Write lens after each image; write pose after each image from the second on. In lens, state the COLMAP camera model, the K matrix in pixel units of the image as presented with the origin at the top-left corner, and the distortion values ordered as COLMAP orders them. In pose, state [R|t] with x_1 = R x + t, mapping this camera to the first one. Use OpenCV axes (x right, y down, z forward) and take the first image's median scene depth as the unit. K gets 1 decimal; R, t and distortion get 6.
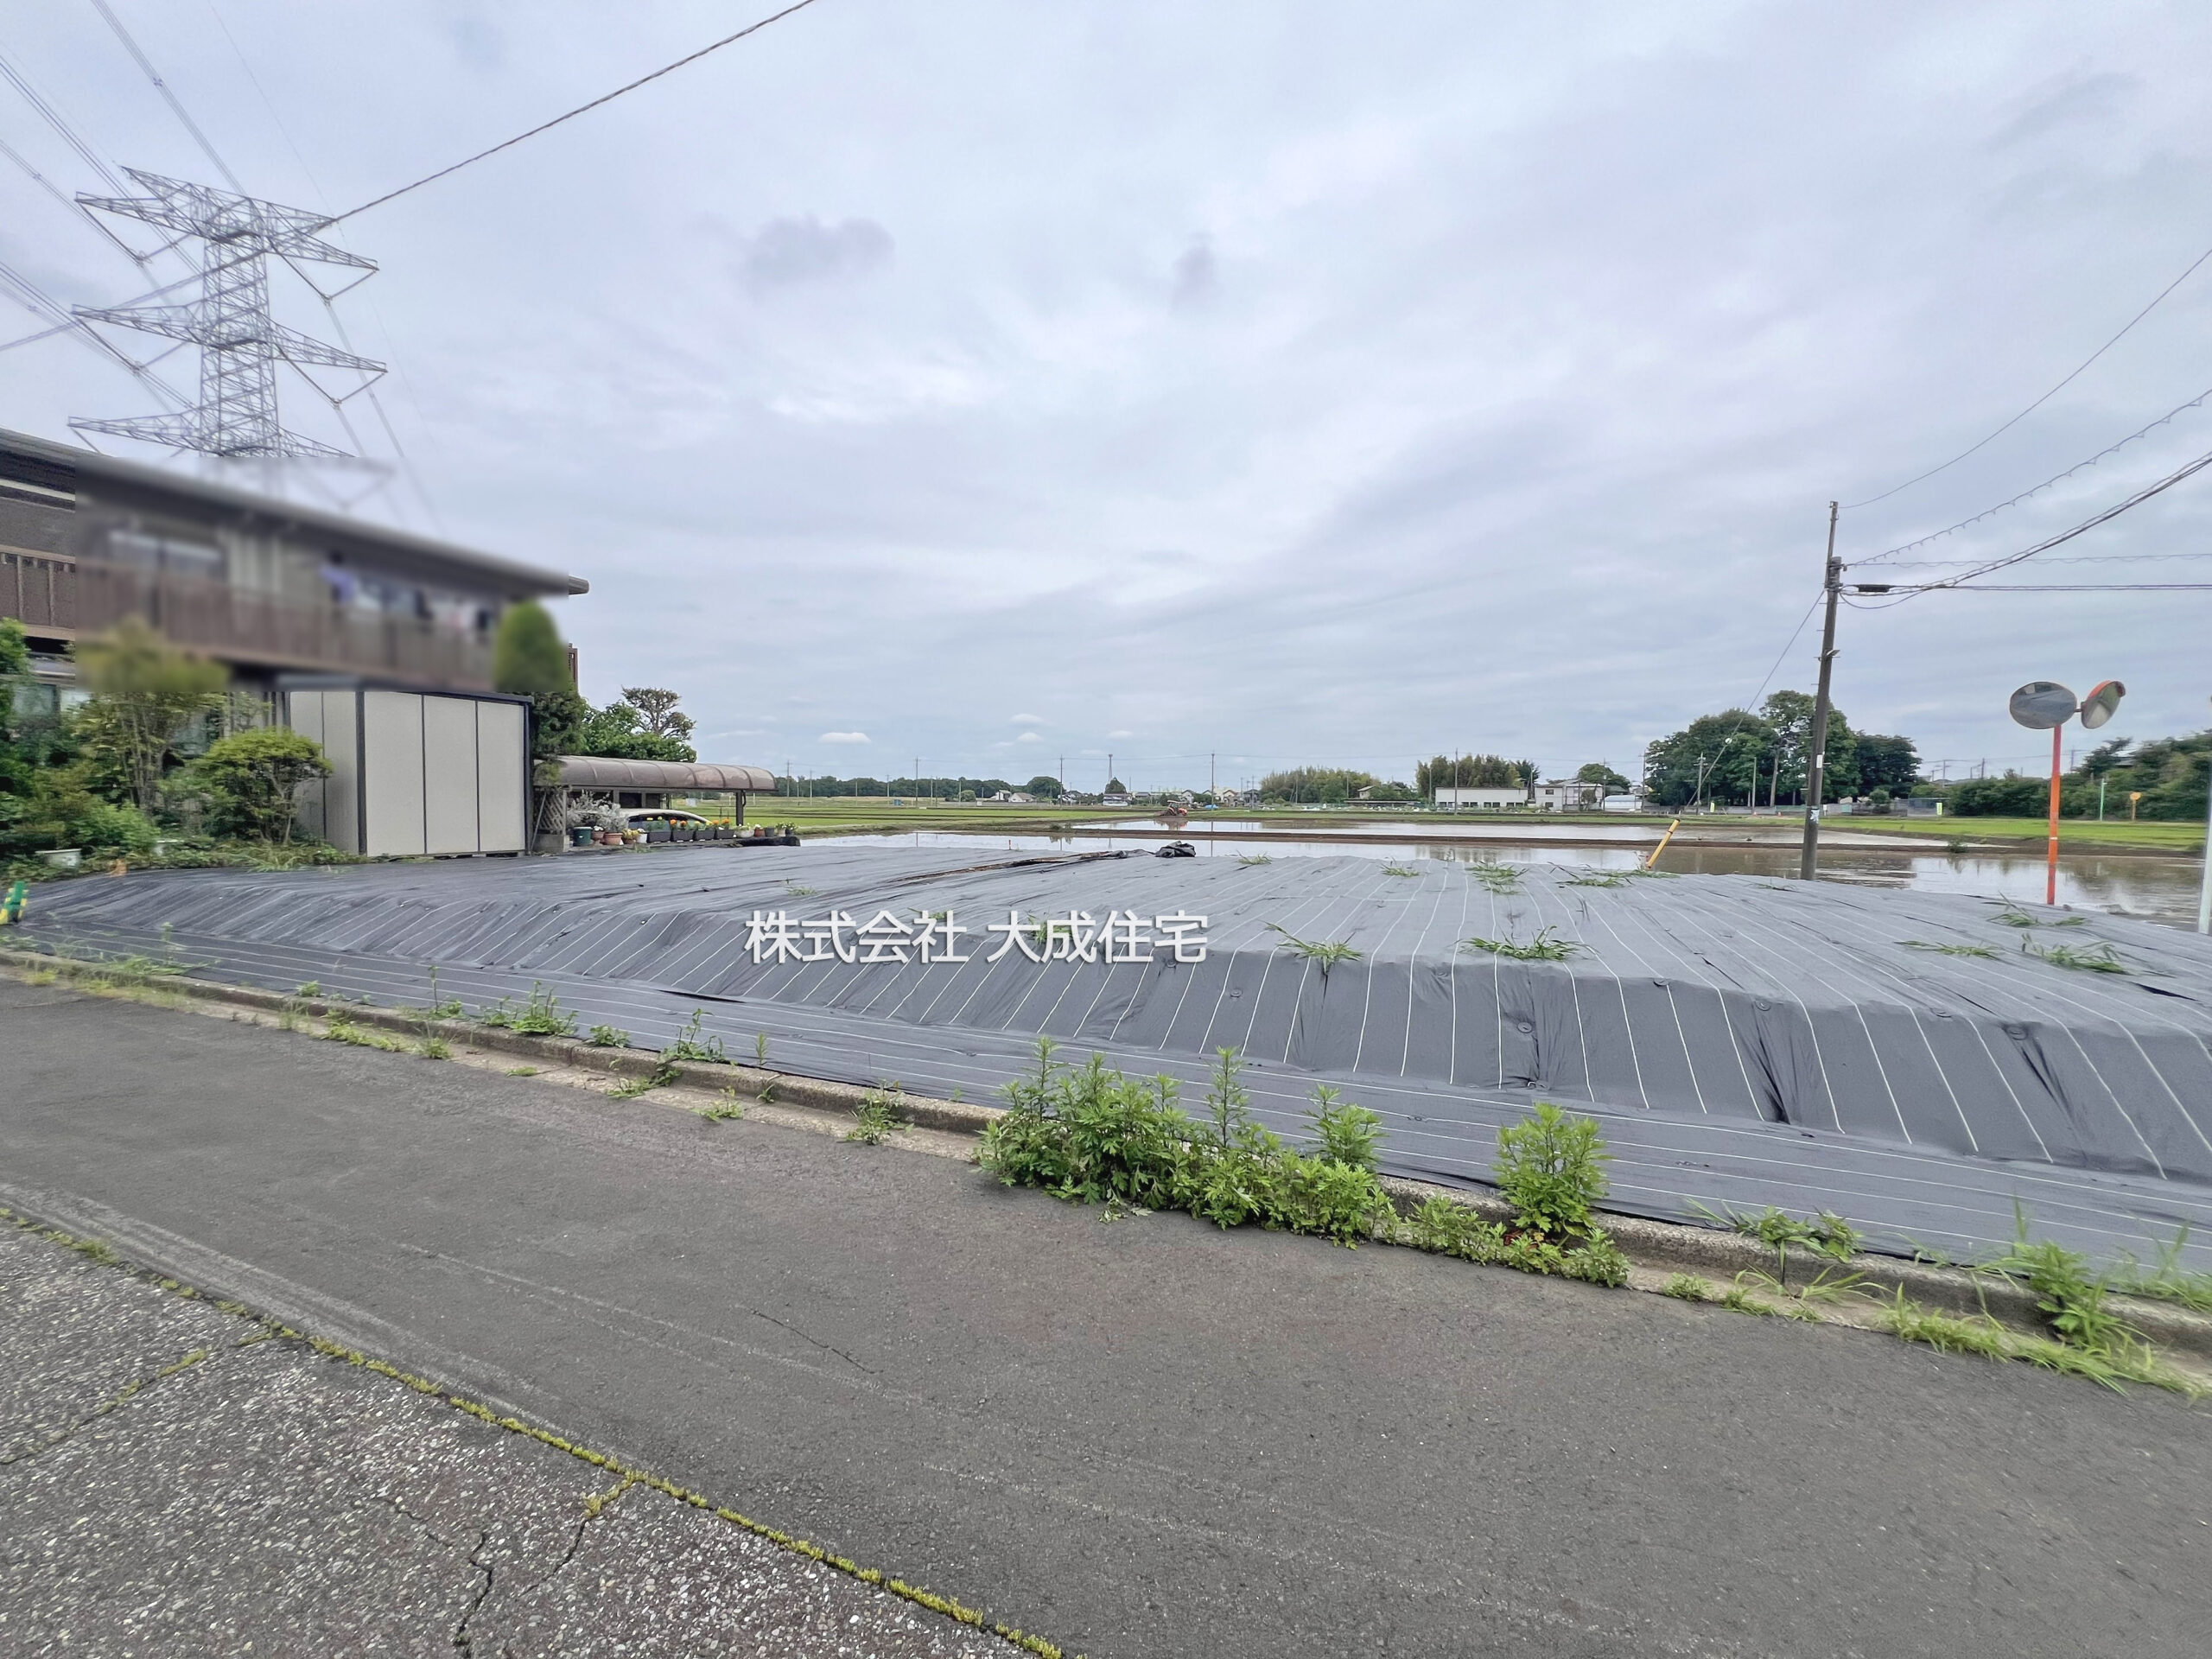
lens RADIAL K [[880.0, 0, 1101.7], [0, 880.0, 833.6], [0, 0, 1]] dist [-0.002845, 0.000516]
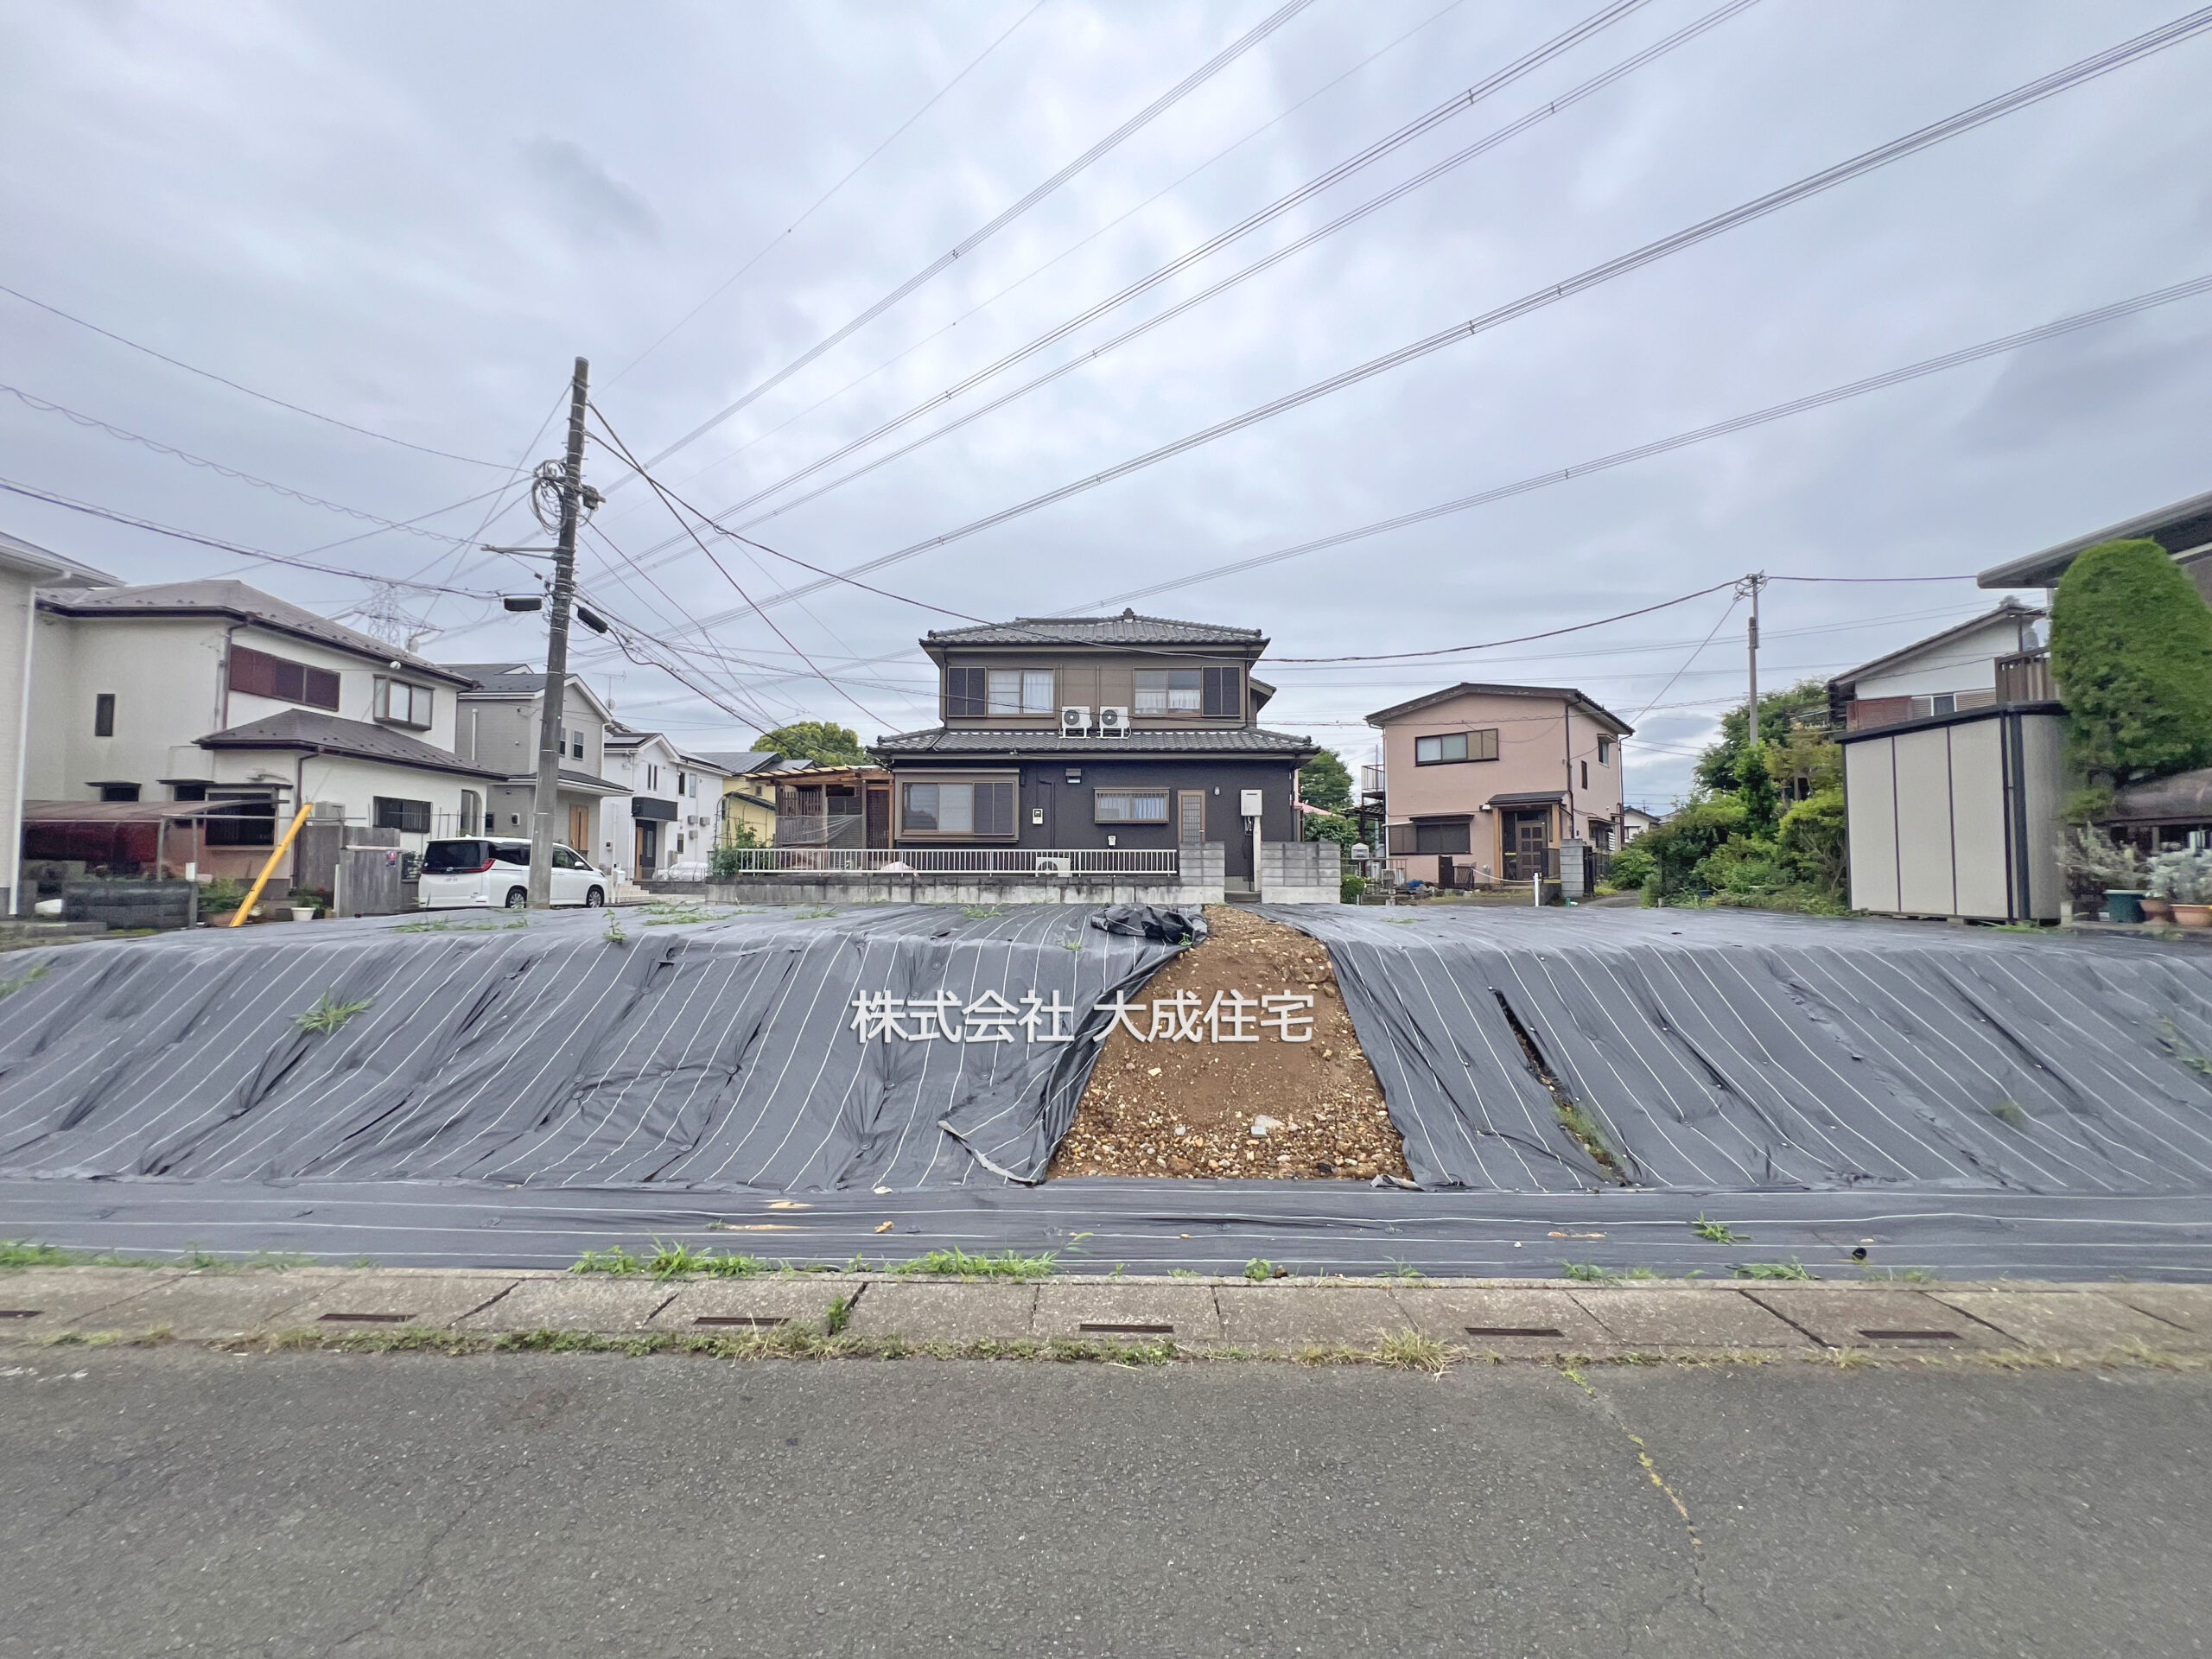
lens RADIAL K [[880.0, 0, 1099.0], [0, 880.0, 835.4], [0, 0, 1]] dist [-0.002845, 0.000516]
pose [[-0.937693, -0.024380, -0.346609, 0.025822], [-0.021360, 0.999693, -0.012530, -0.002223], [0.346808, -0.004346, -0.937926, 0.131532]]
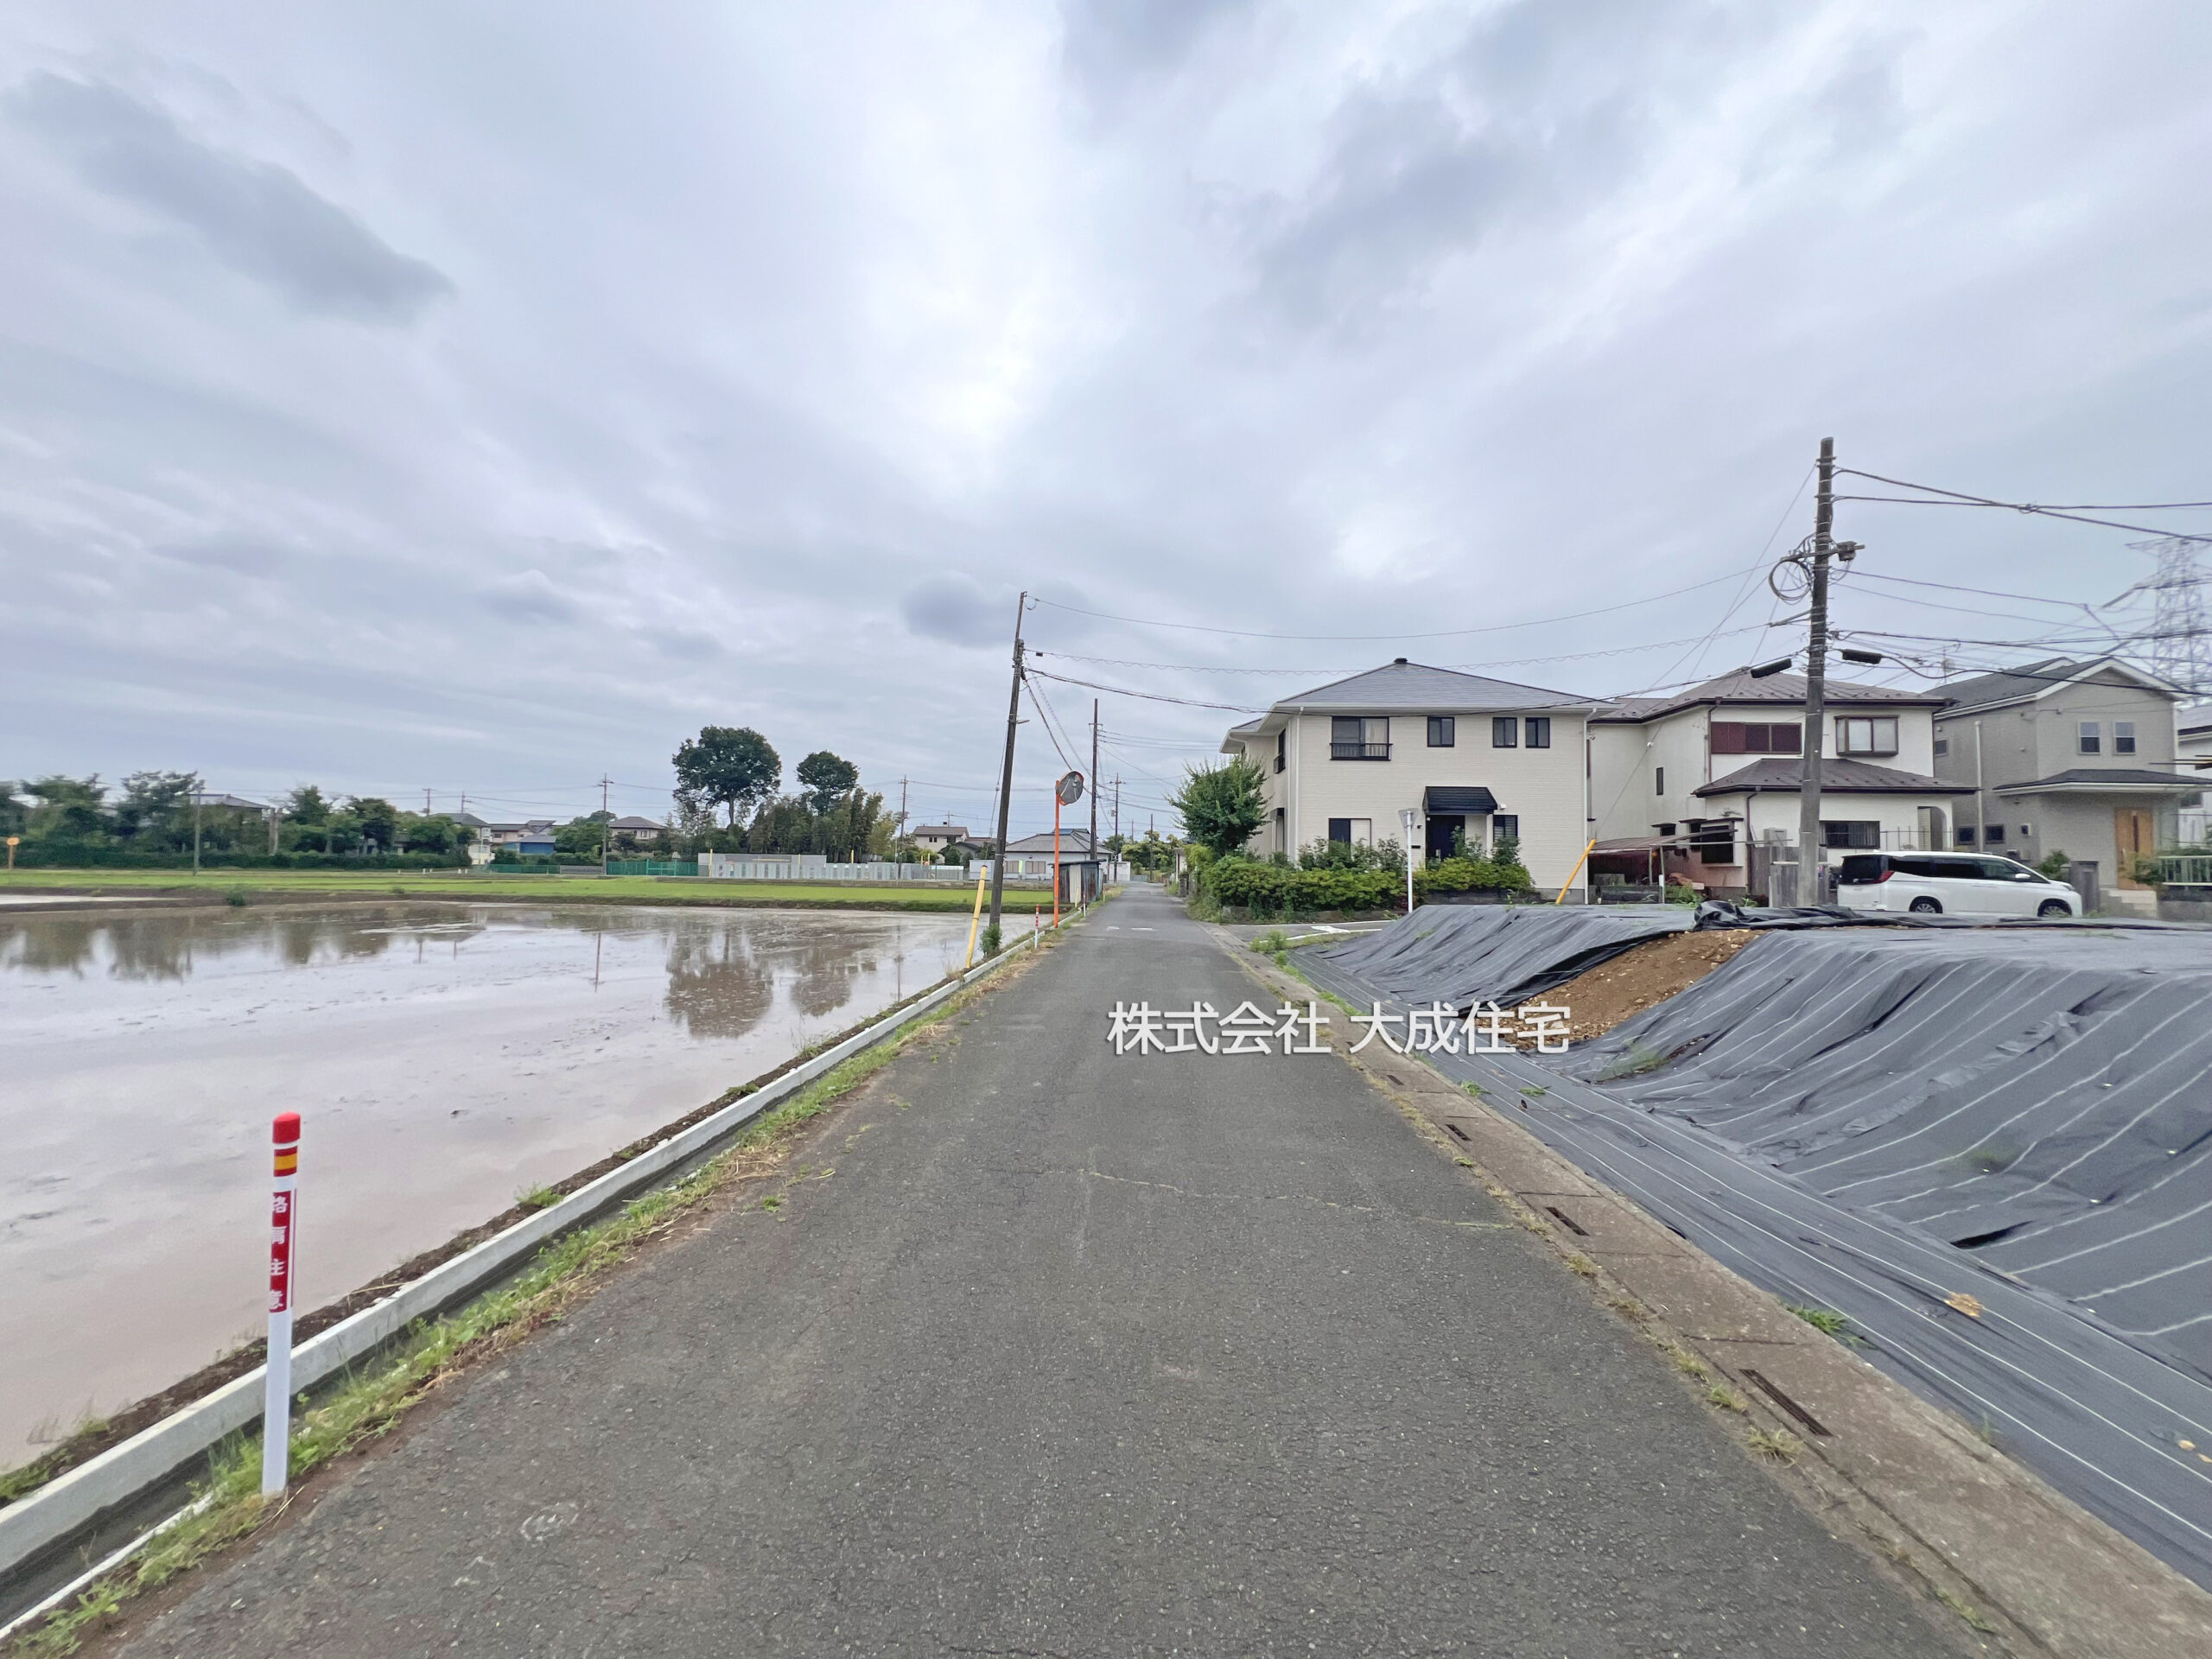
lens RADIAL K [[880.0, 0, 1100.8], [0, 880.0, 836.8], [0, 0, 1]] dist [-0.002845, 0.000516]
pose [[-0.314383, 0.030258, 0.948814, -0.033391], [0.018008, 0.999502, -0.025907, -0.002680], [-0.949125, 0.008941, -0.314771, 0.146126]]
